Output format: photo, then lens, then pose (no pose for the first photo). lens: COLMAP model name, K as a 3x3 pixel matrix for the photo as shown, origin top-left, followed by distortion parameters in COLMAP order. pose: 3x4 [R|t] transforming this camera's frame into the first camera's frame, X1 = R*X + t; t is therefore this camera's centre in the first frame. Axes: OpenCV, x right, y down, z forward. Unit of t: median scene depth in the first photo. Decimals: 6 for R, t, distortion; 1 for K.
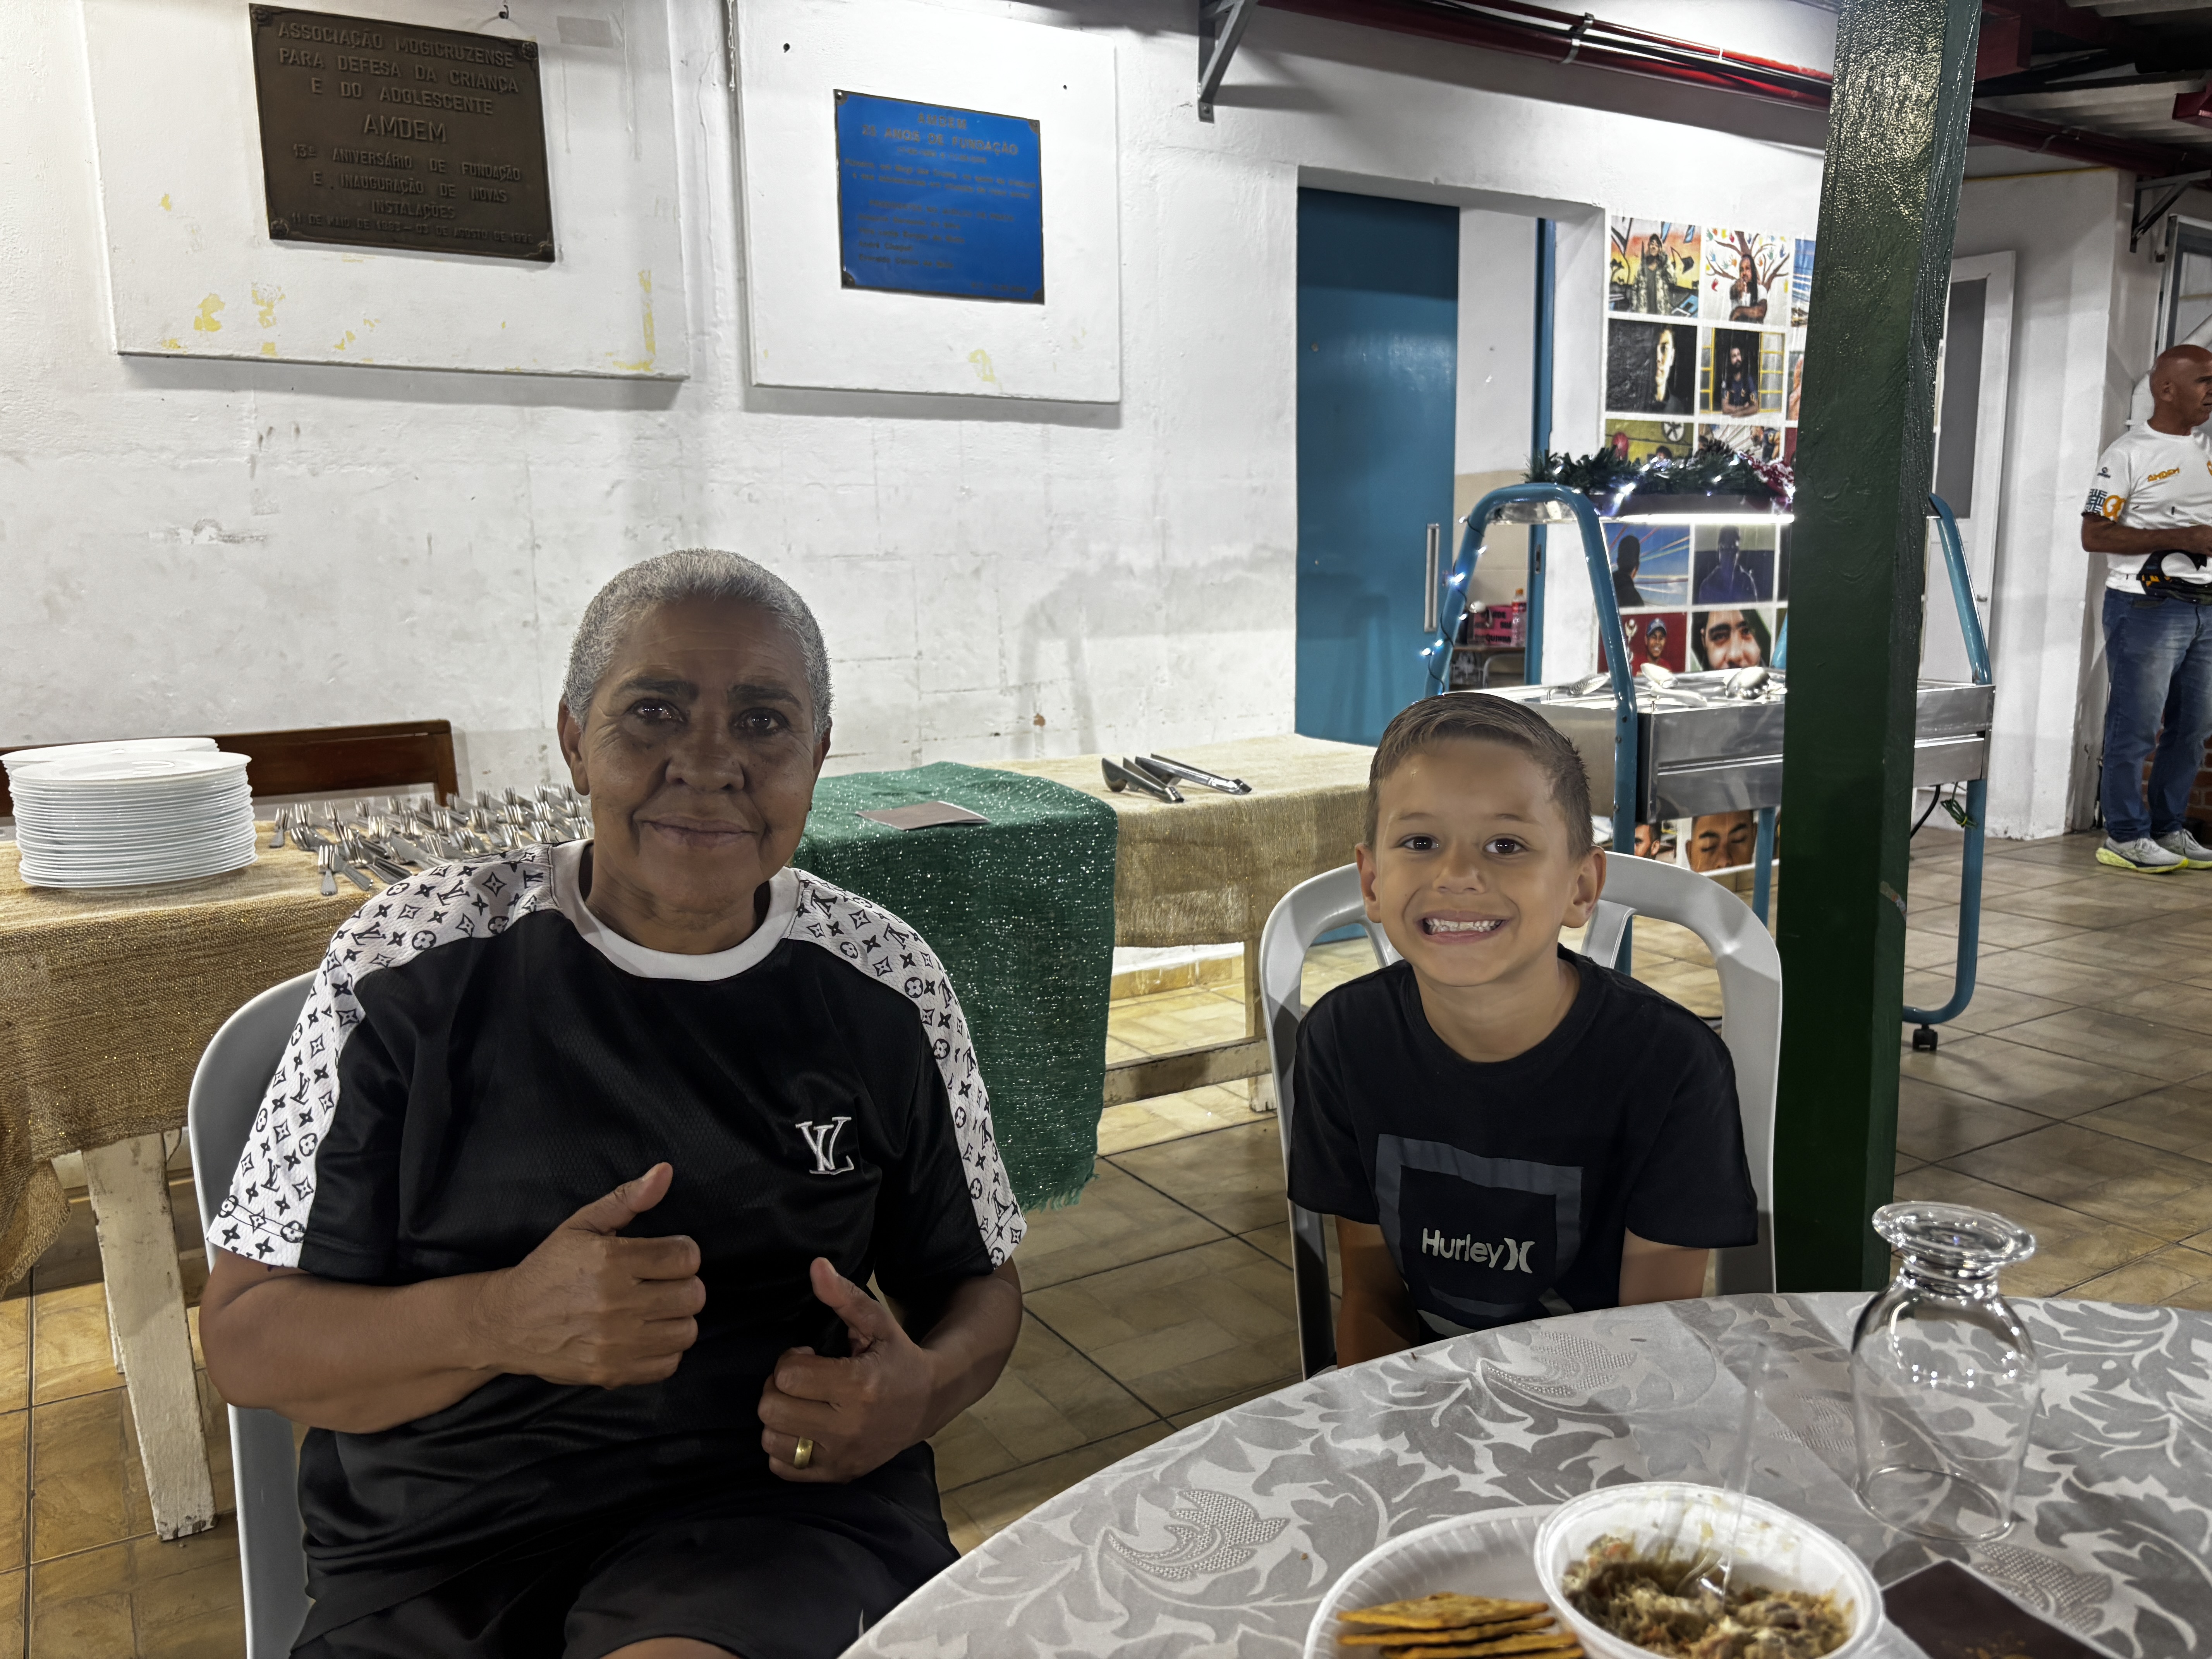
lens RADIAL K [[1686.8, 0, 1100.8], [0, 1686.8, 830.8], [0, 0, 1]] dist [0.008919, 0.001949]
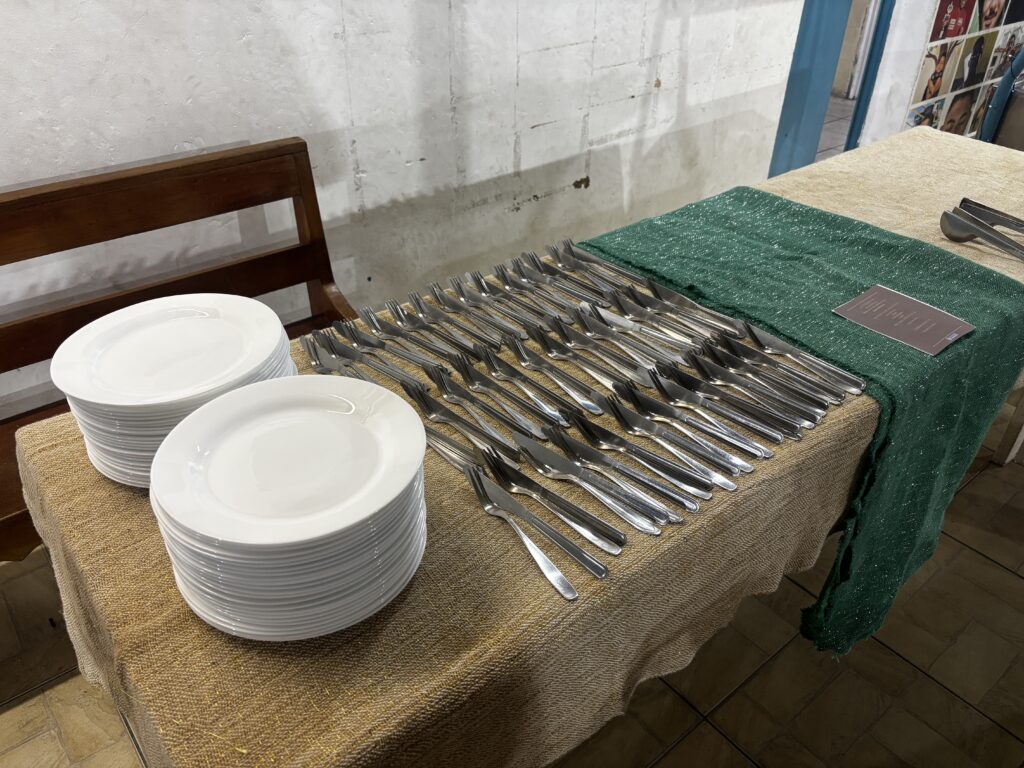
lens RADIAL K [[795.2, 0, 512.0], [0, 795.2, 384.0], [0, 0, 1]] dist [0.034457, -0.005002]
pose [[0.990767, -0.052756, 0.124890, -0.251334], [-0.002199, 0.914811, 0.403877, -0.105033], [-0.135558, -0.400423, 0.906248, 0.321232]]
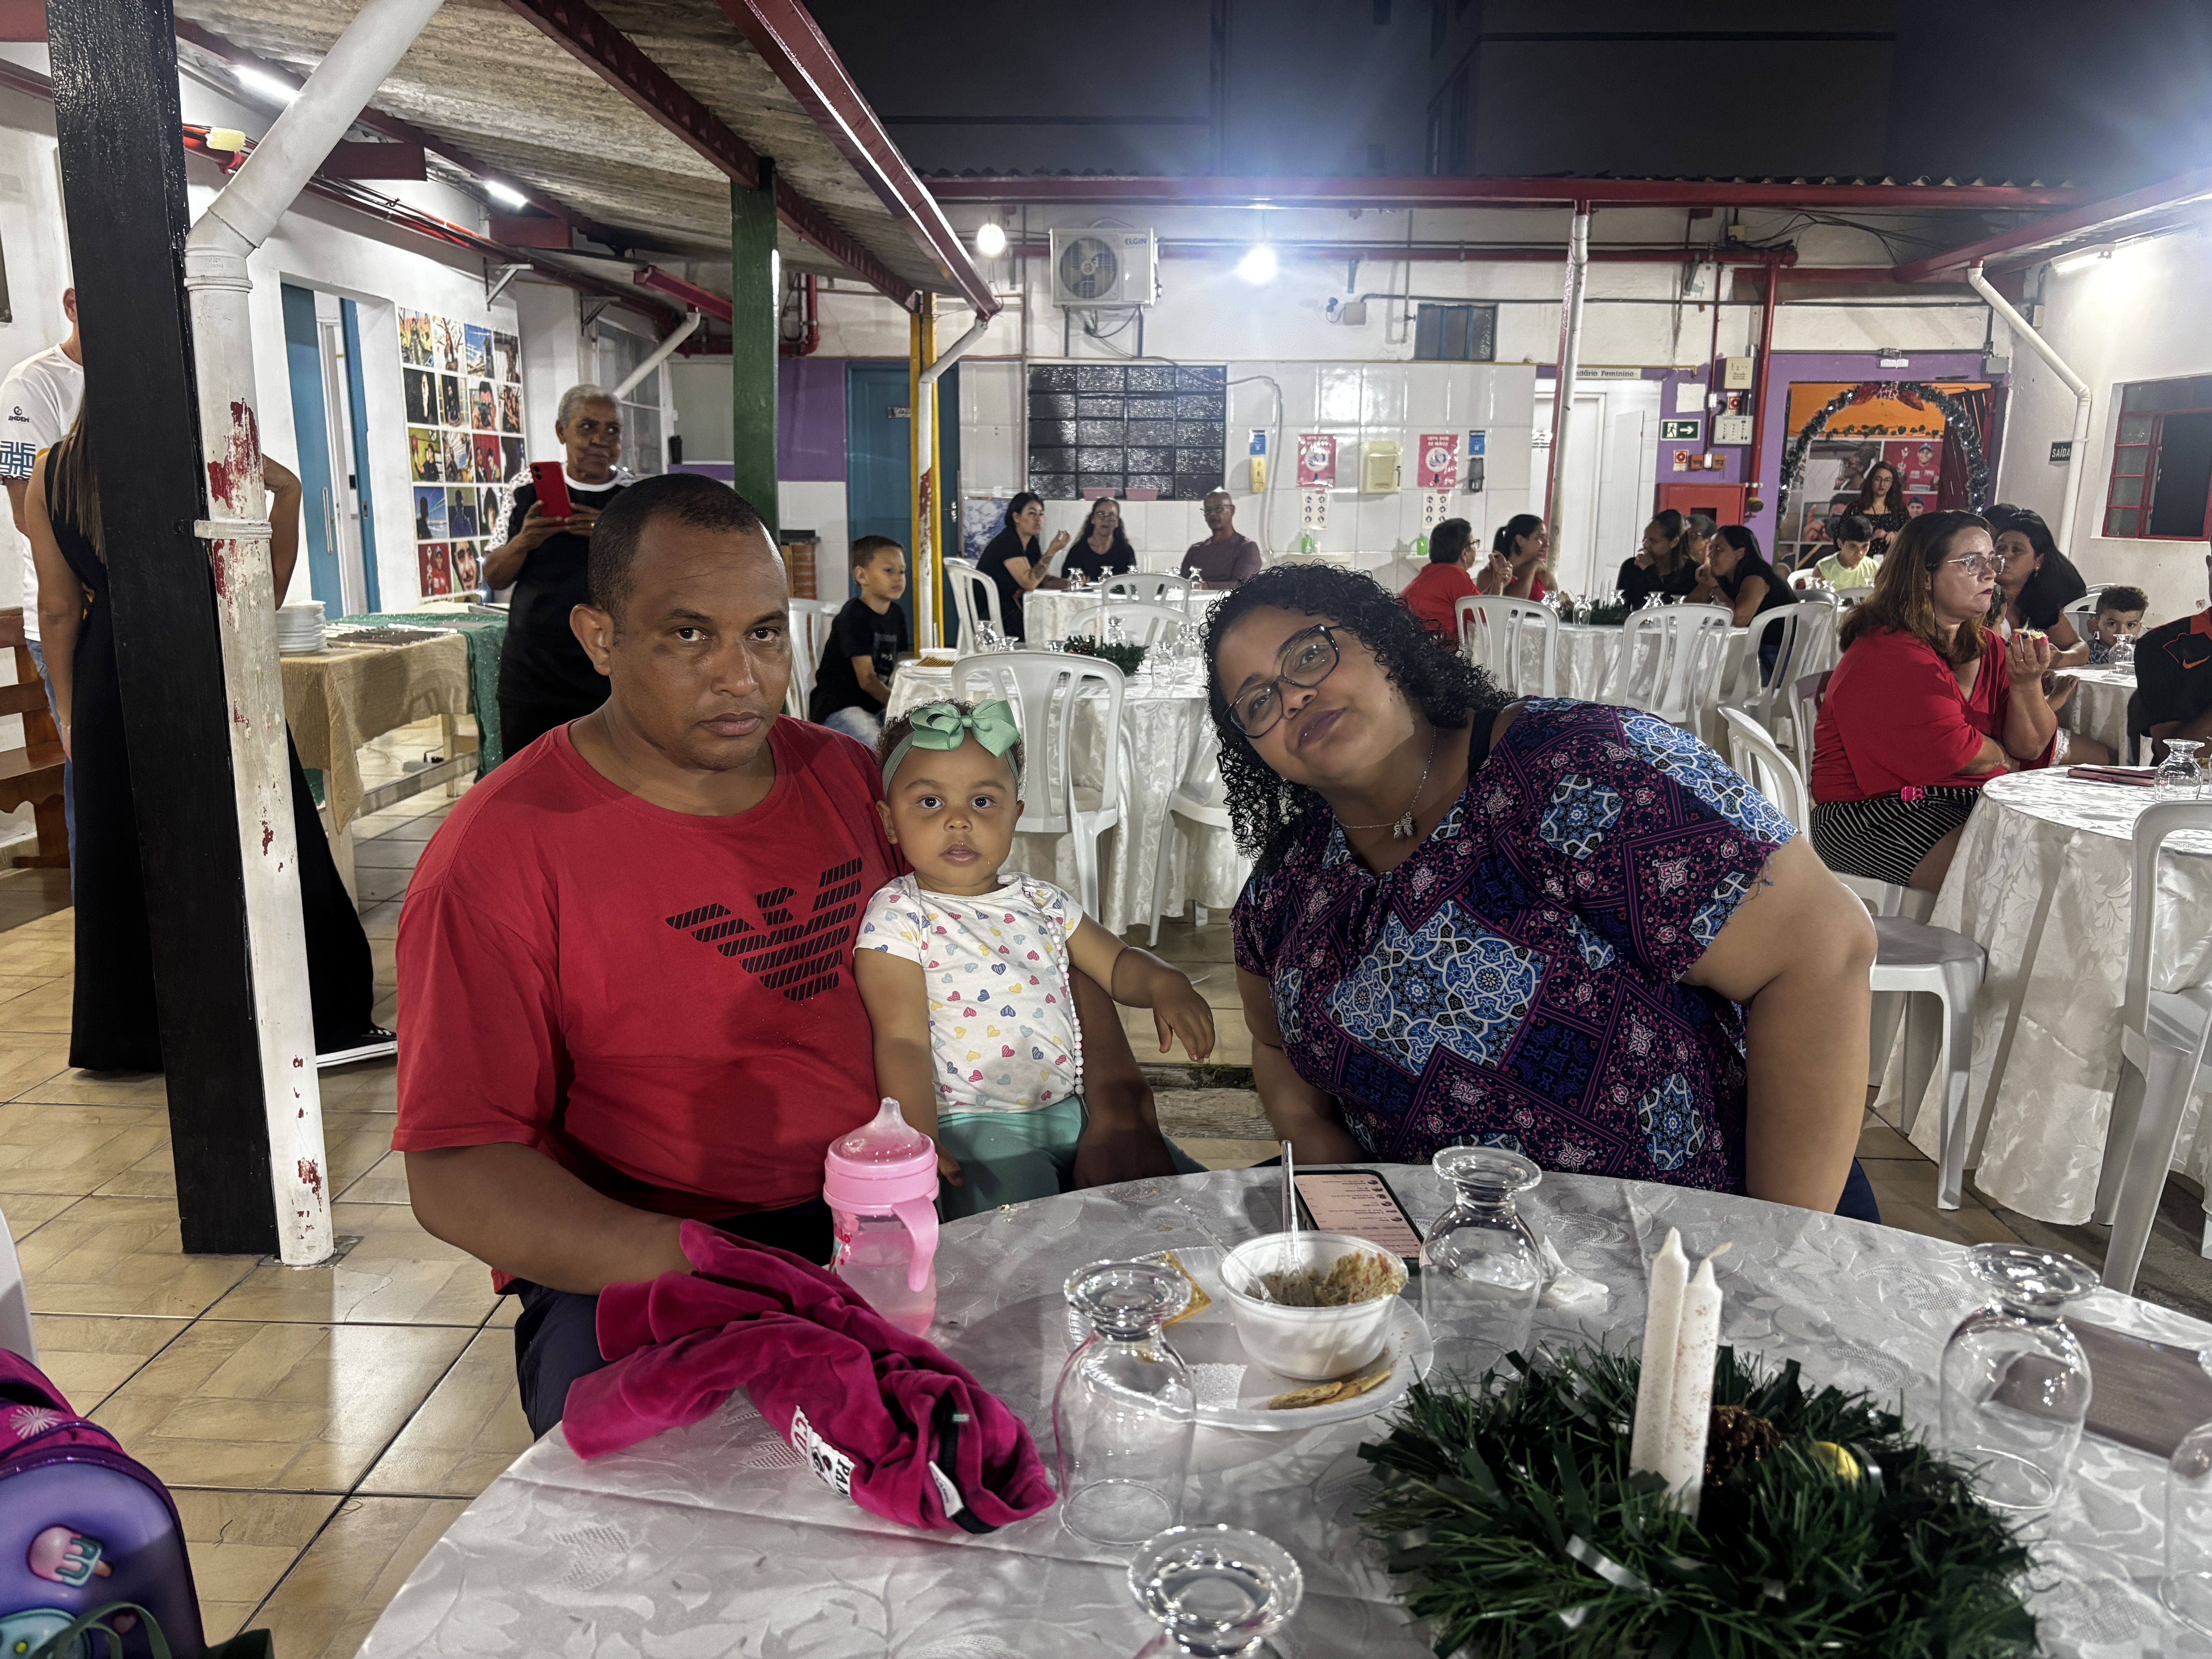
lens RADIAL K [[1692.1, 0, 1140.7], [0, 1692.1, 824.4], [0, 0, 1]] dist [0.002384, 0.057527]
pose [[0.532027, -0.142694, 0.834617, -0.956991], [0.113767, 0.988806, 0.096535, 0.083461], [-0.839050, 0.043592, 0.542305, -0.632334]]
